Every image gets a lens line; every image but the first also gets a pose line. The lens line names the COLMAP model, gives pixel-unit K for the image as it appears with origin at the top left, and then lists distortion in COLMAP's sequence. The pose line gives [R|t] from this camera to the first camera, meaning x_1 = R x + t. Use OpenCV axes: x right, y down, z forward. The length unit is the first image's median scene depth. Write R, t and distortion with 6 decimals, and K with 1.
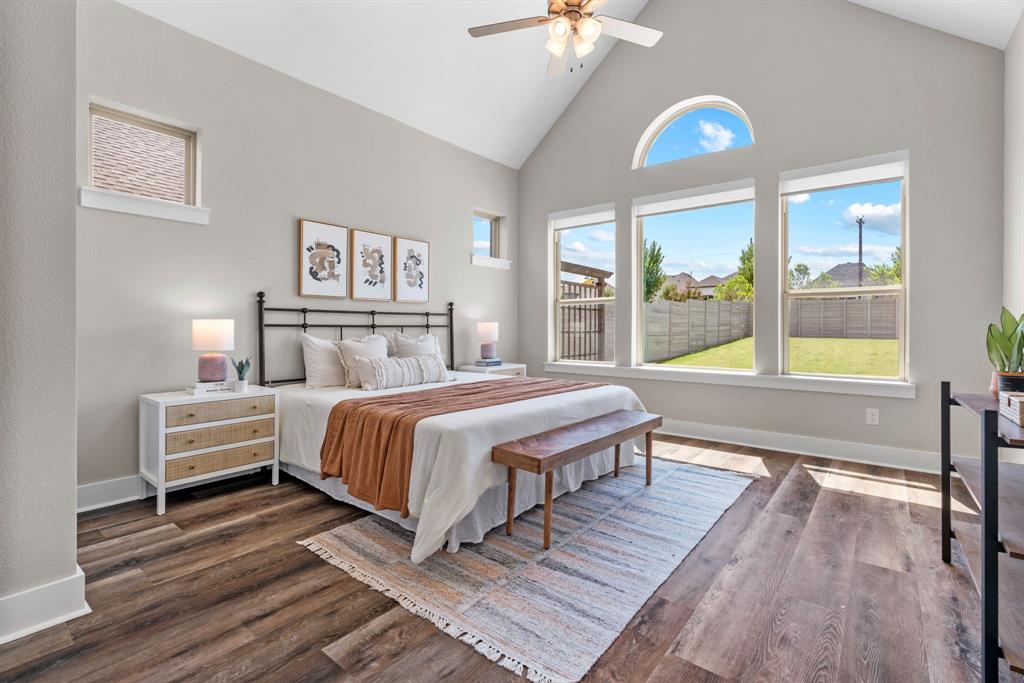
lens RADIAL K [[466.2, 0, 525.9], [0, 466.2, 327.0], [0, 0, 1]] dist [0.001324, 0.000950]
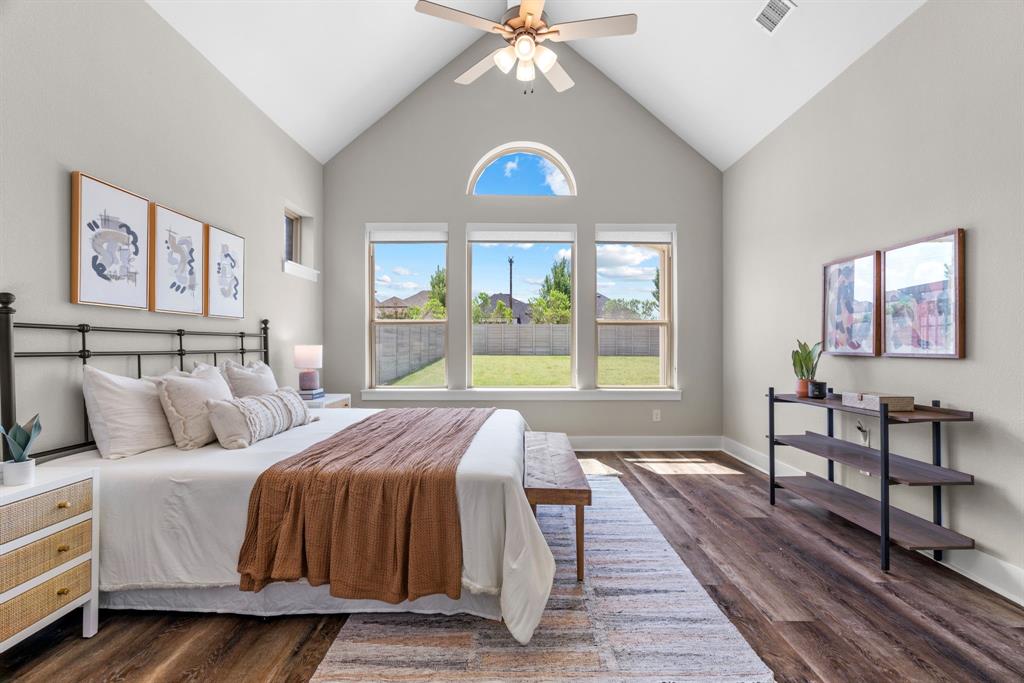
lens RADIAL K [[466.2, 0, 513.4], [0, 466.2, 339.6], [0, 0, 1]] dist [0.001324, 0.000950]
pose [[0.777376, 0.006018, 0.629007, -0.417117], [0.002051, 0.999925, -0.012100, -0.012639], [-0.629033, 0.010696, 0.777305, 0.193290]]
